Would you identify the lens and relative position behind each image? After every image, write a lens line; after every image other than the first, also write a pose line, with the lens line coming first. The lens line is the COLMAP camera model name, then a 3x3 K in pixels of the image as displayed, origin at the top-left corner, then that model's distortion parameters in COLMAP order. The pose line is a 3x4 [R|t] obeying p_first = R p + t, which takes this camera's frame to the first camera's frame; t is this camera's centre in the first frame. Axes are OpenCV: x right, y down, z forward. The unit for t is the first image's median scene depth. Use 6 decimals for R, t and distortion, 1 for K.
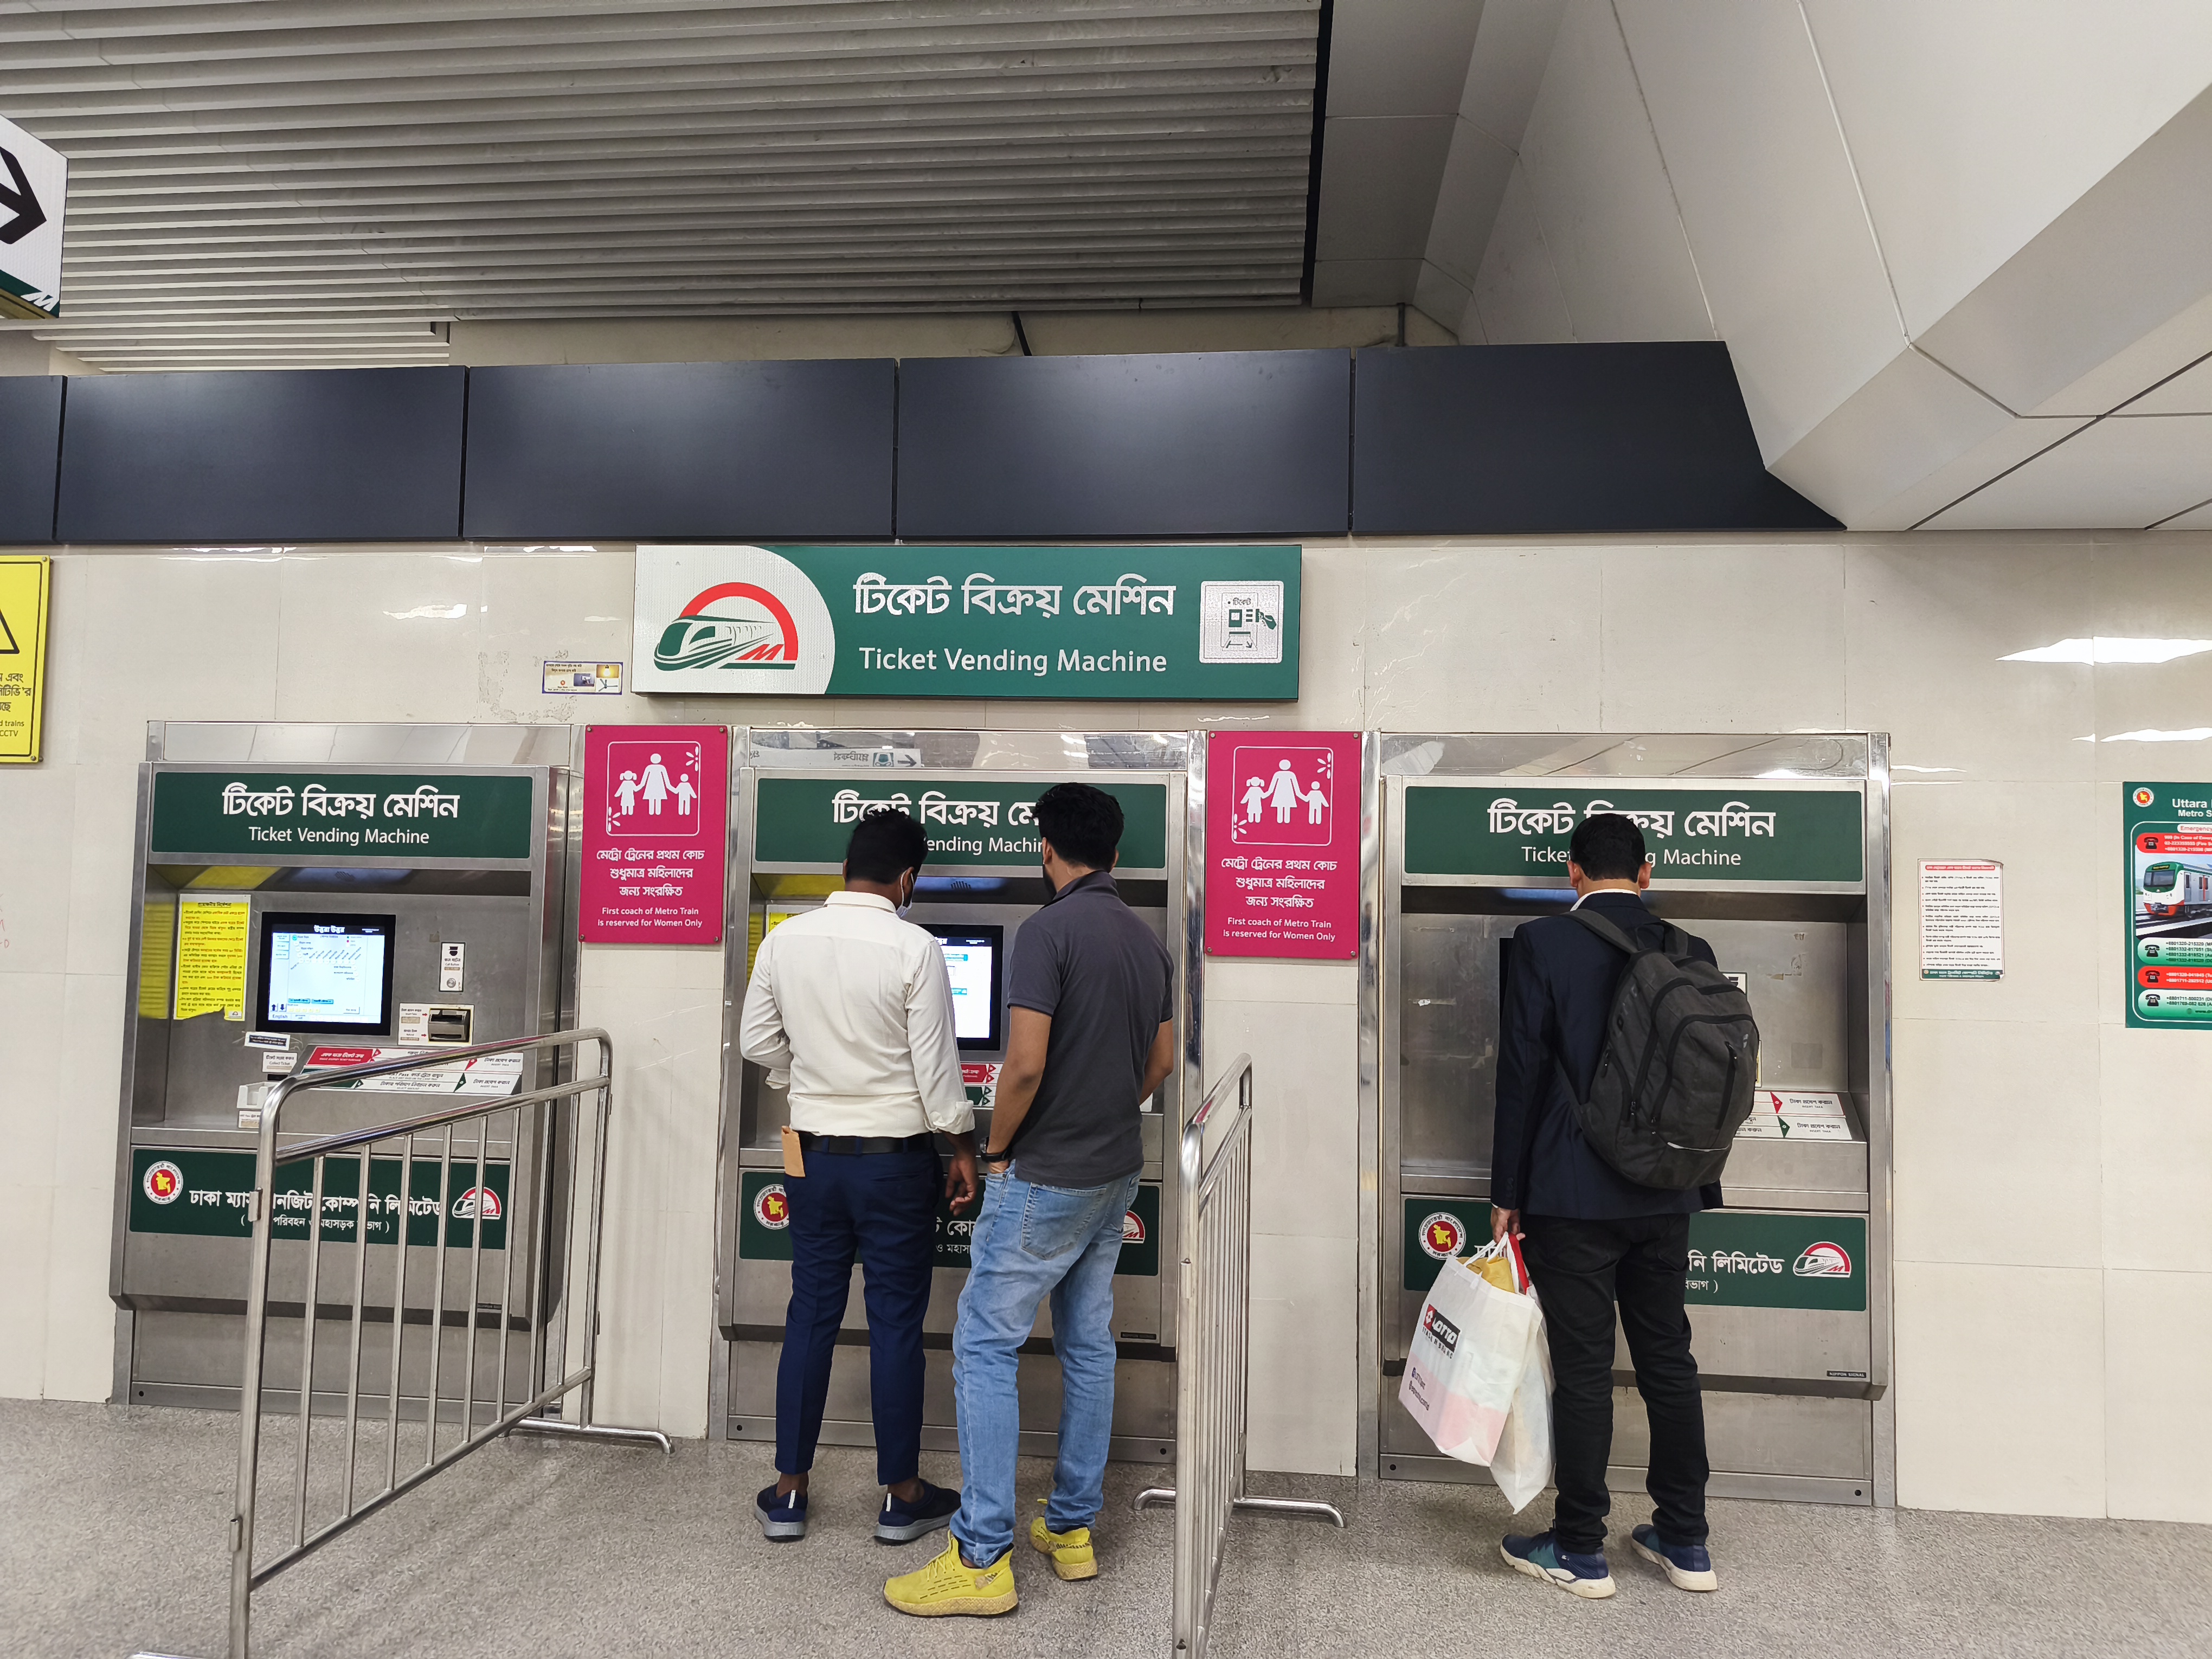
lens RADIAL K [[1477.0, 0, 1110.7], [0, 1477.0, 832.8], [0, 0, 1]] dist [-0.005786, -0.001119]
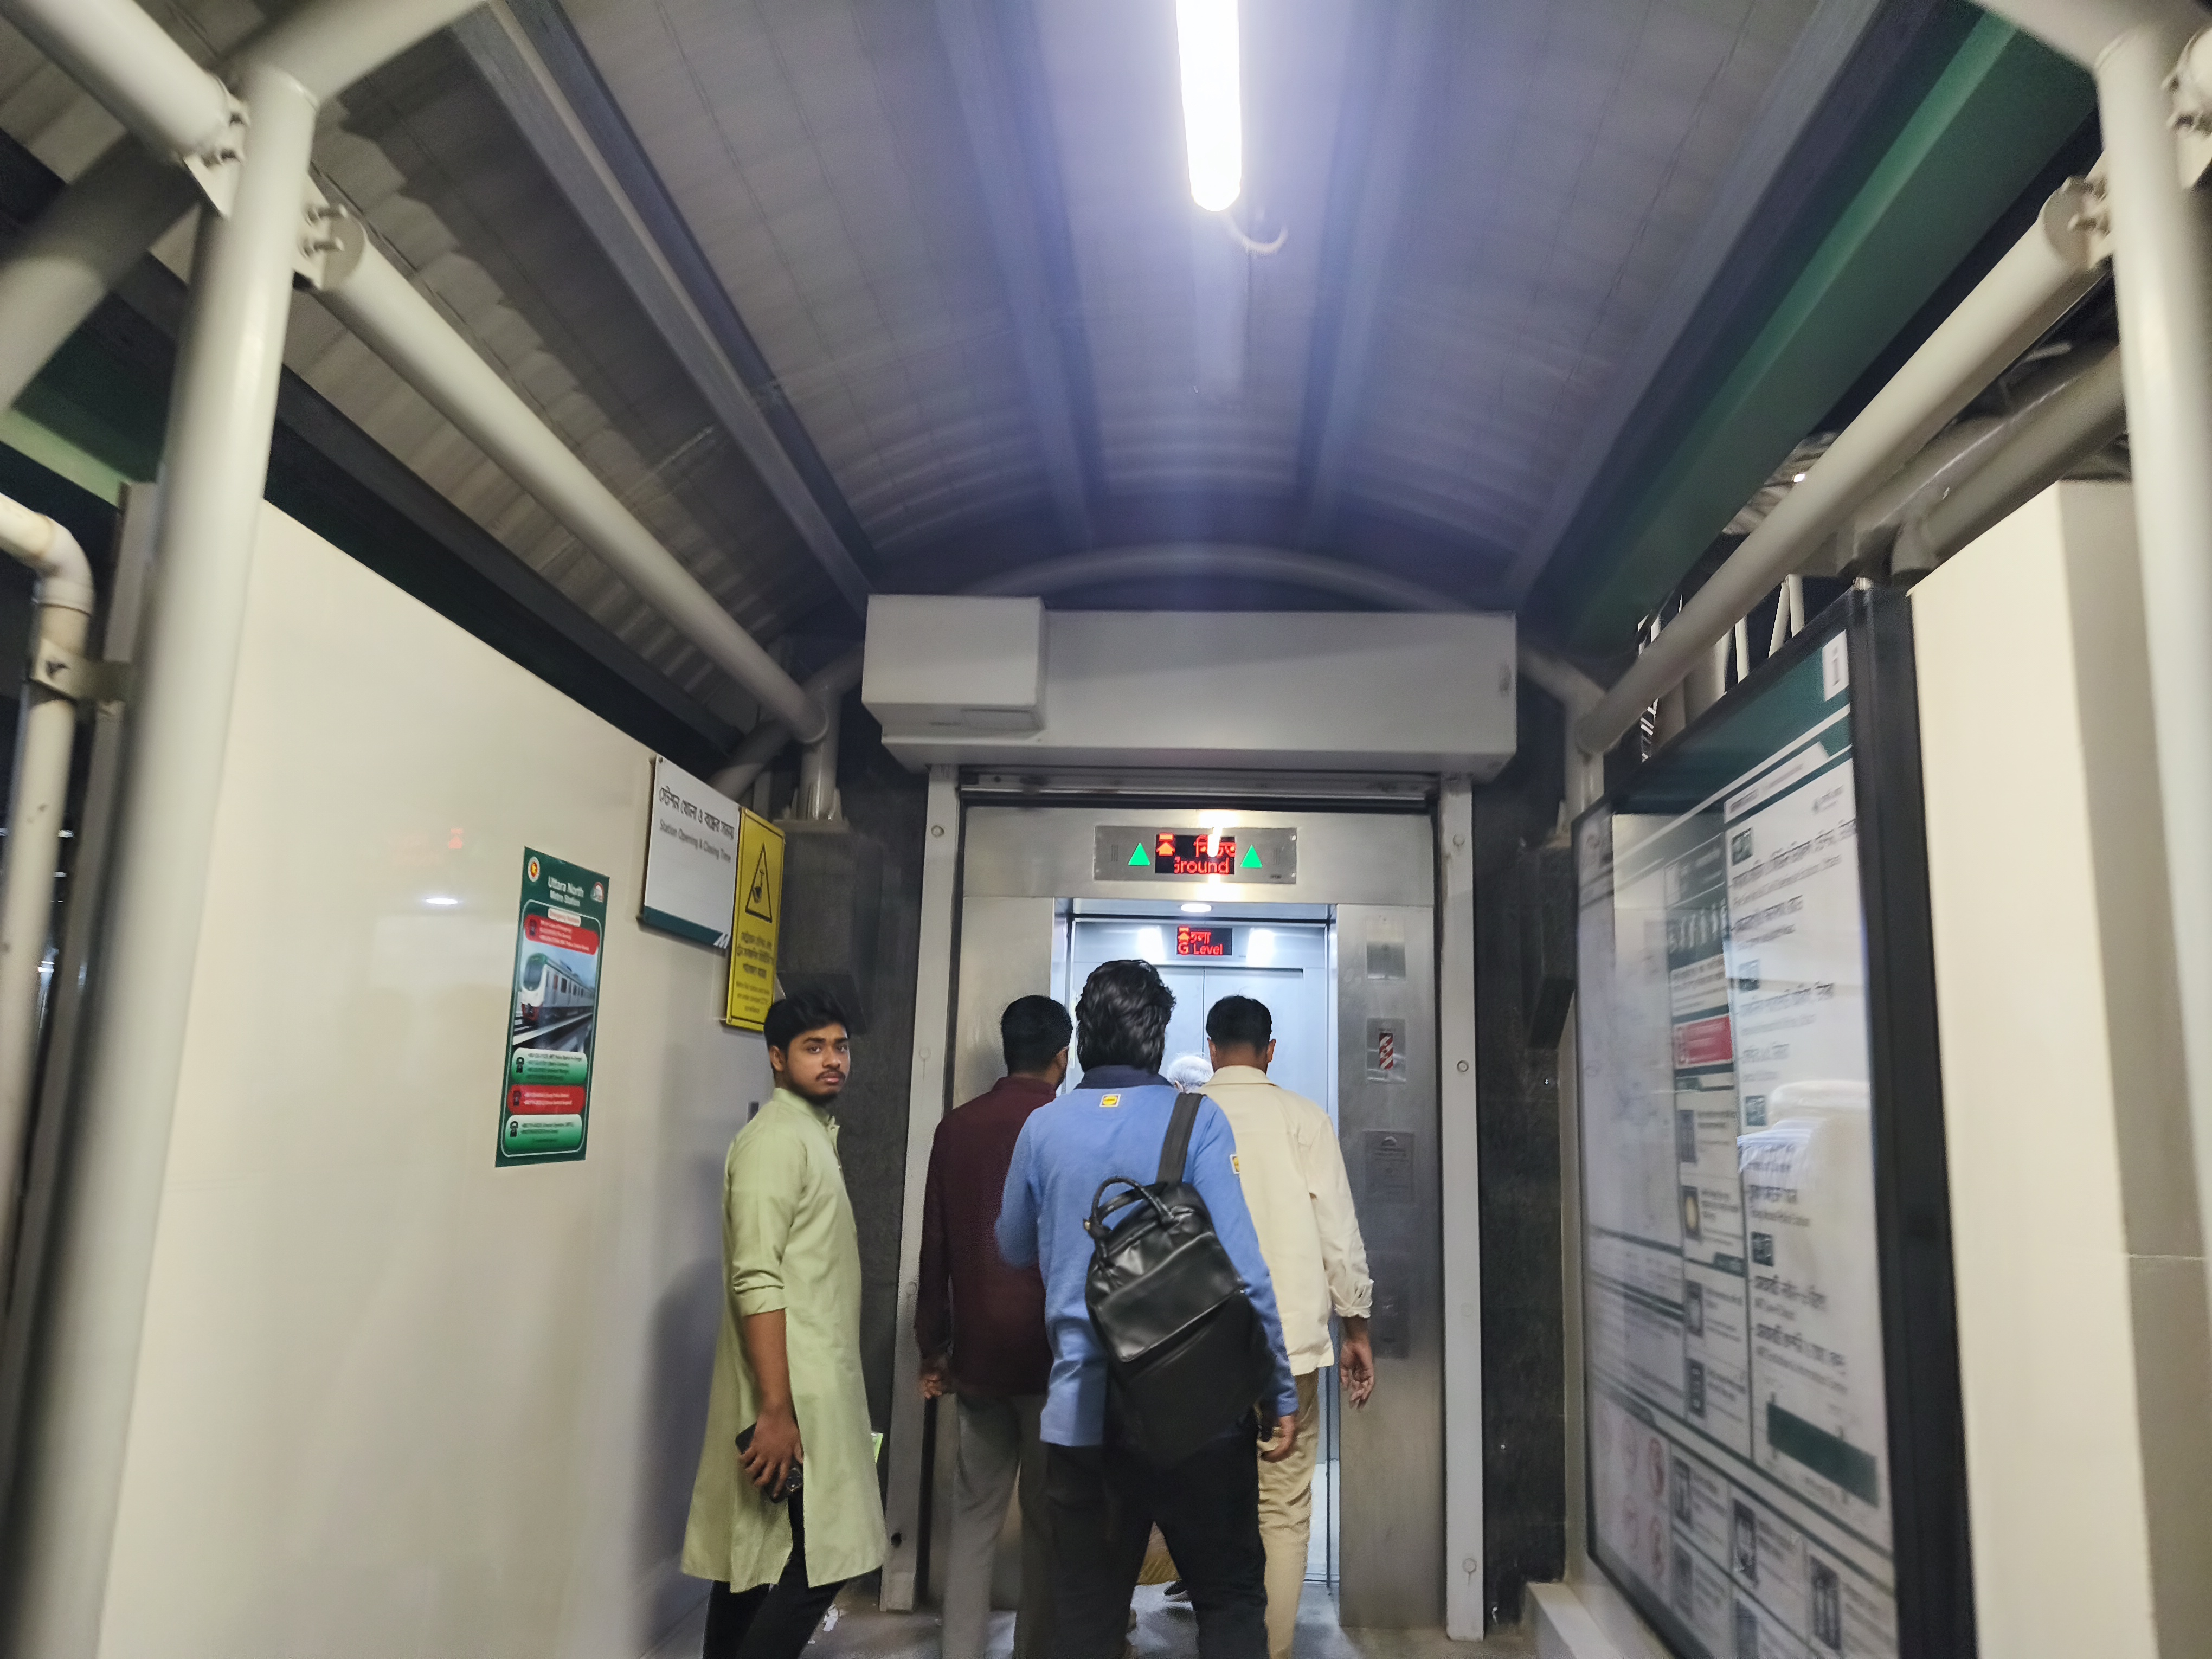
lens RADIAL K [[1477.0, 0, 1106.9], [0, 1477.0, 835.9], [0, 0, 1]] dist [-0.005786, -0.001119]
pose [[-0.026375, 0.148349, 0.988583, -0.096665], [-0.076294, 0.985744, -0.149958, 0.053967], [-0.996736, -0.079379, -0.014681, 0.708828]]
